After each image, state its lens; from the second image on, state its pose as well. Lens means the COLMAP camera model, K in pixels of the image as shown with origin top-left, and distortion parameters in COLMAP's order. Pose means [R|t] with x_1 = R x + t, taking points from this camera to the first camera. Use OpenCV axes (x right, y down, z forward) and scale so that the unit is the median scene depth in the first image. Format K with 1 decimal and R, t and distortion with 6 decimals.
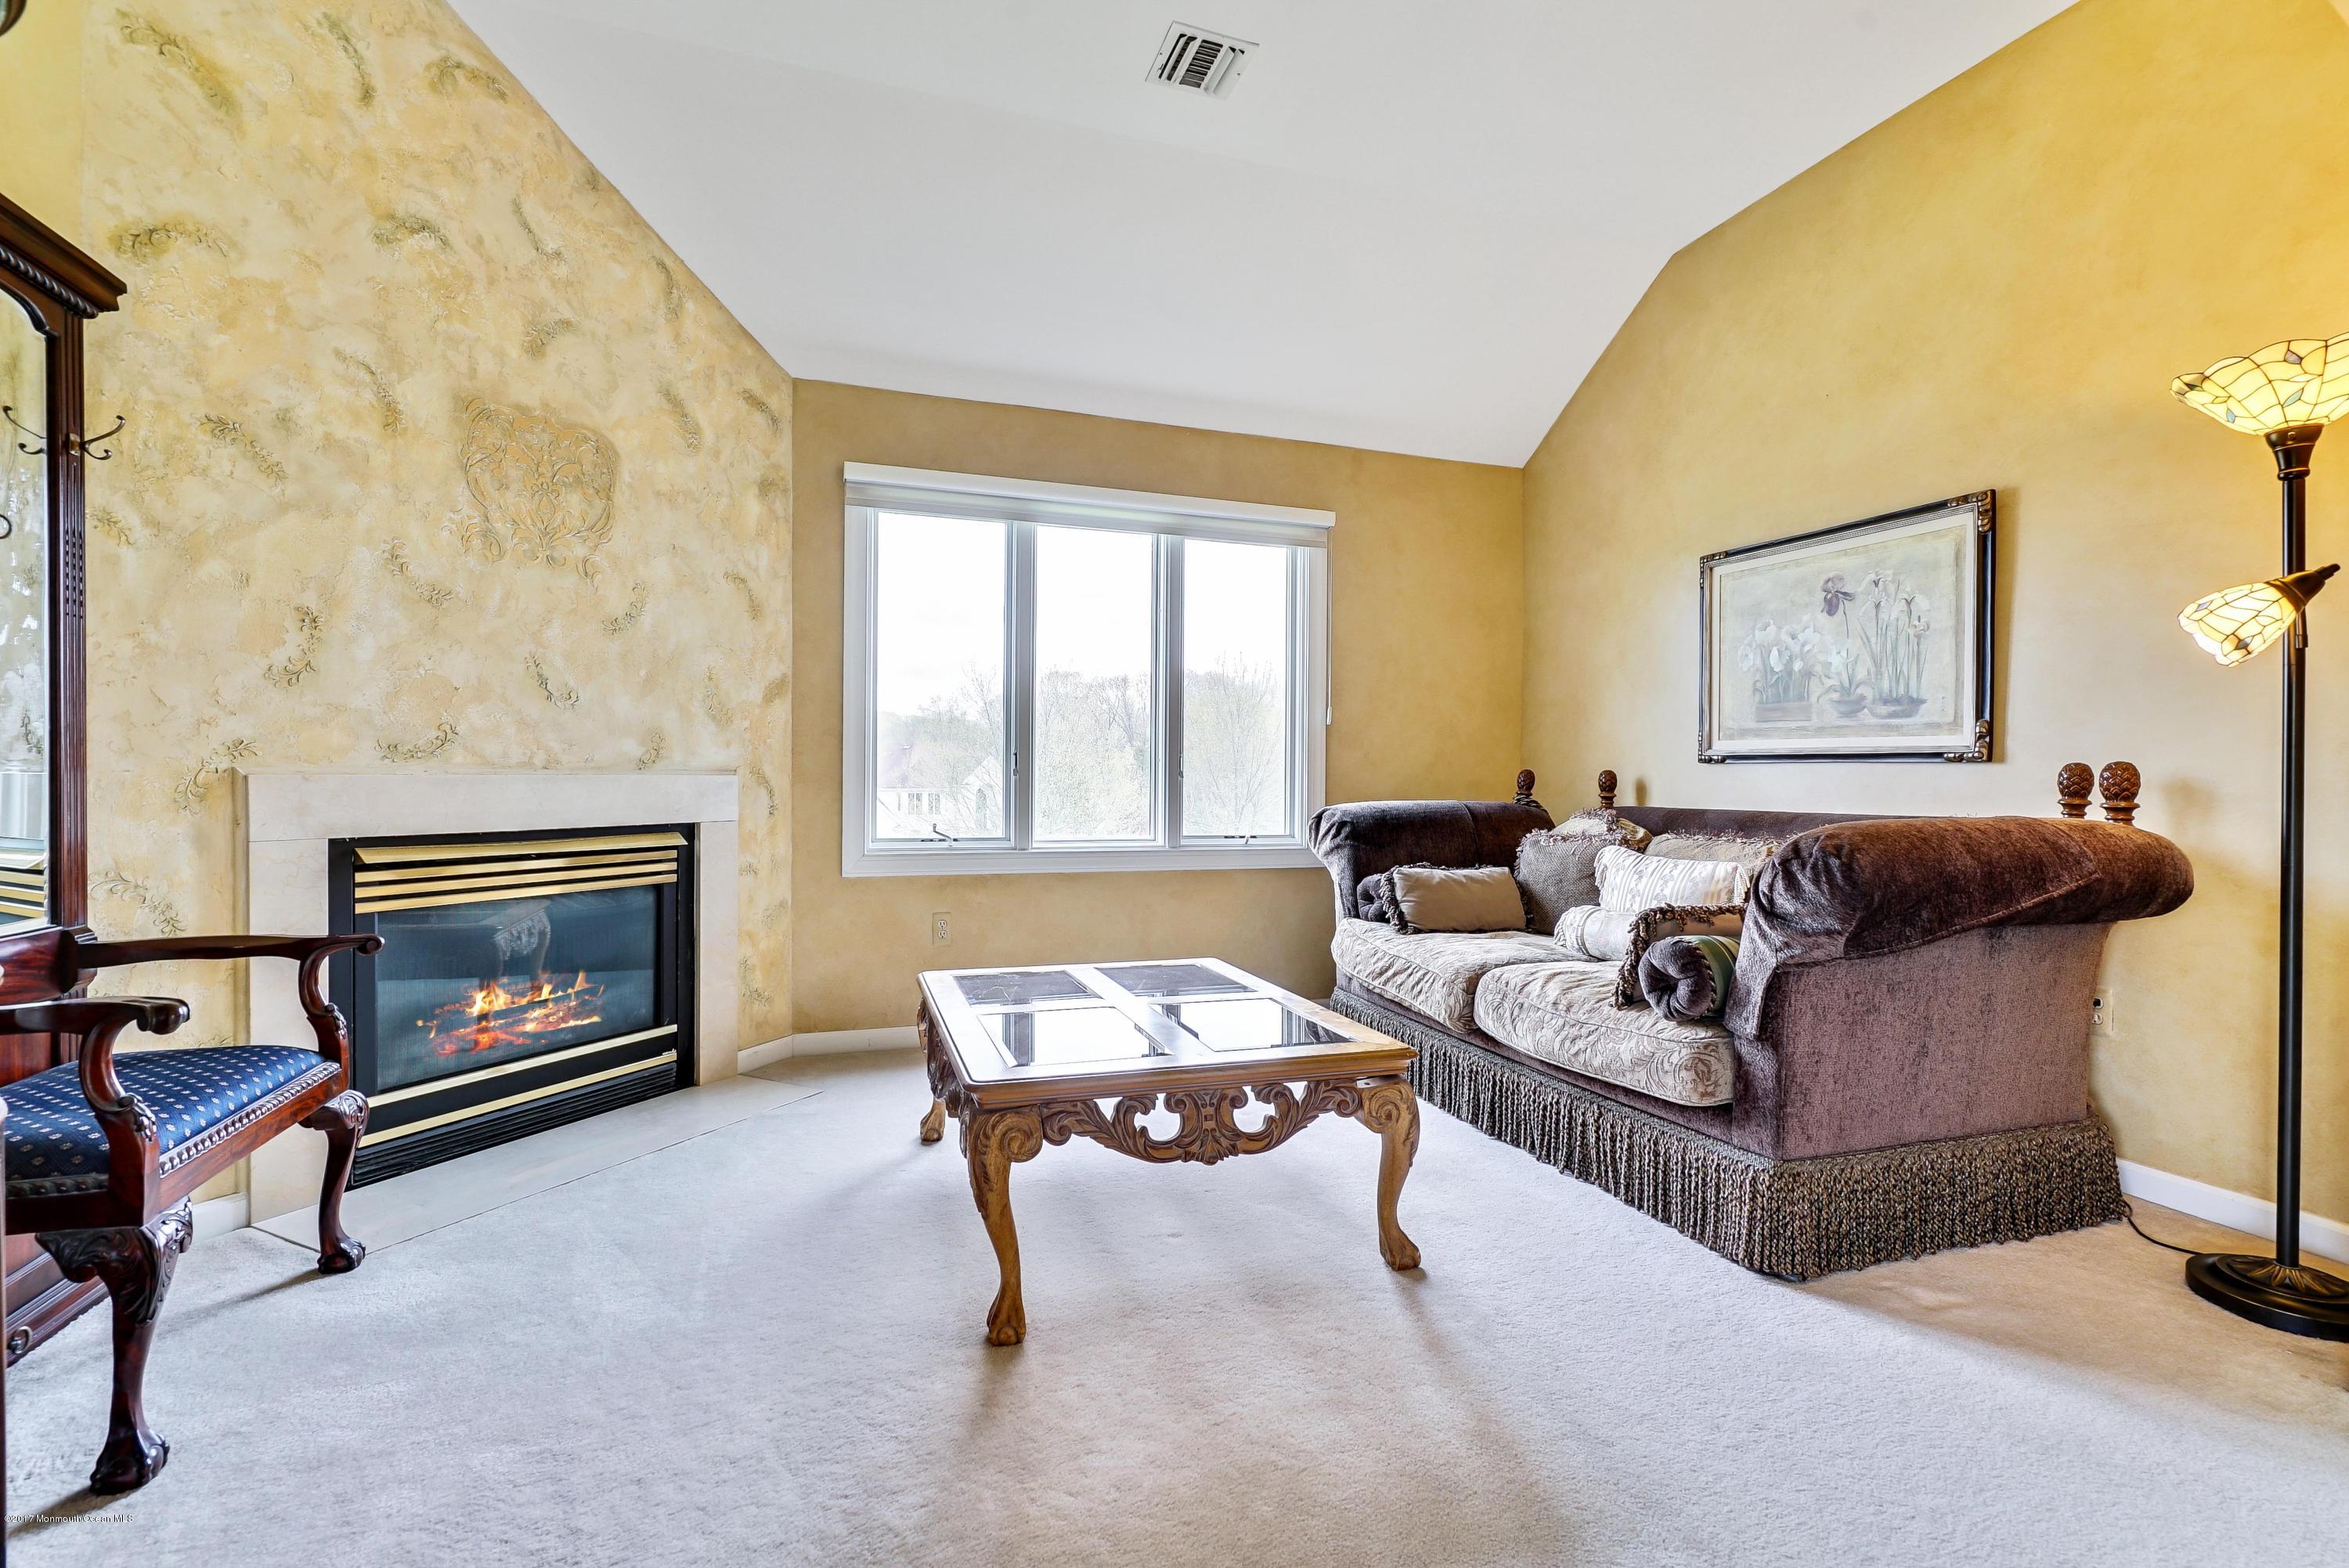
lens RADIAL K [[1057.2, 0, 1169.9], [0, 1057.2, 787.5], [0, 0, 1]] dist [-0.004095, 0.000999]
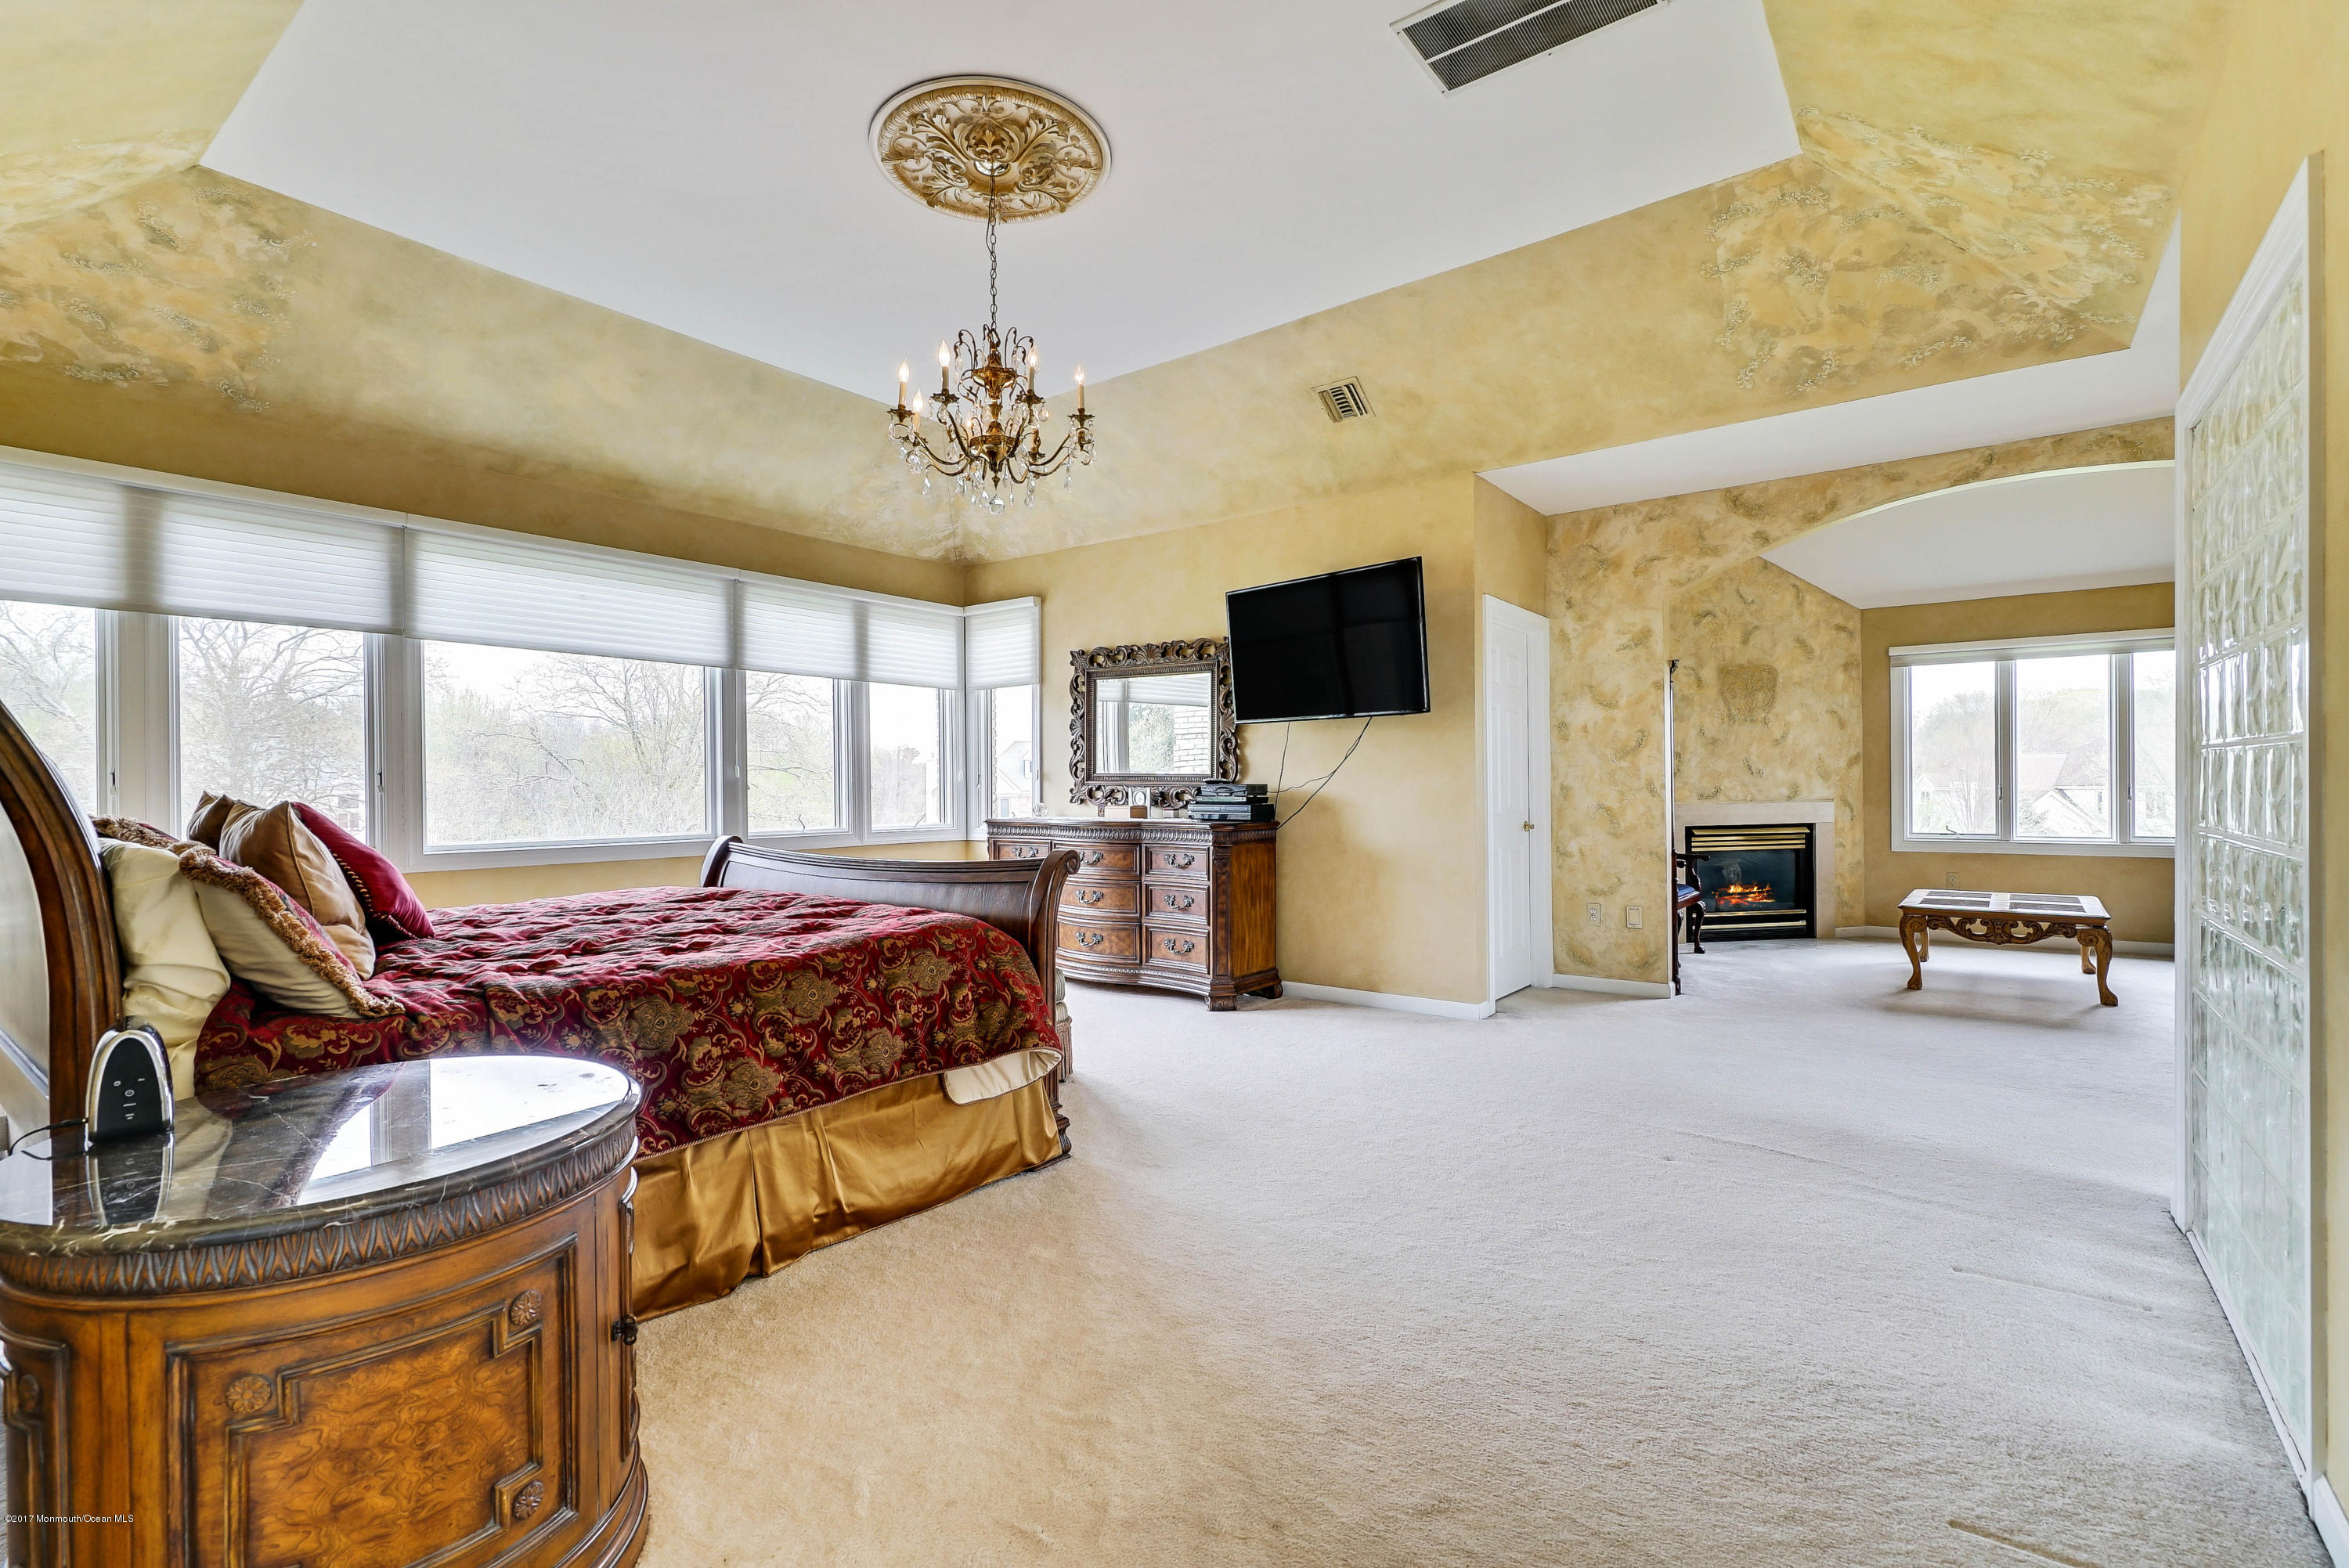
lens RADIAL K [[1057.2, 0, 1169.5], [0, 1057.2, 786.6], [0, 0, 1]] dist [-0.004095, 0.000999]
pose [[0.553569, -0.009430, -0.832750, 0.708129], [0.010700, 0.999934, -0.004210, -0.052362], [0.832734, -0.006581, 0.553633, -1.477397]]
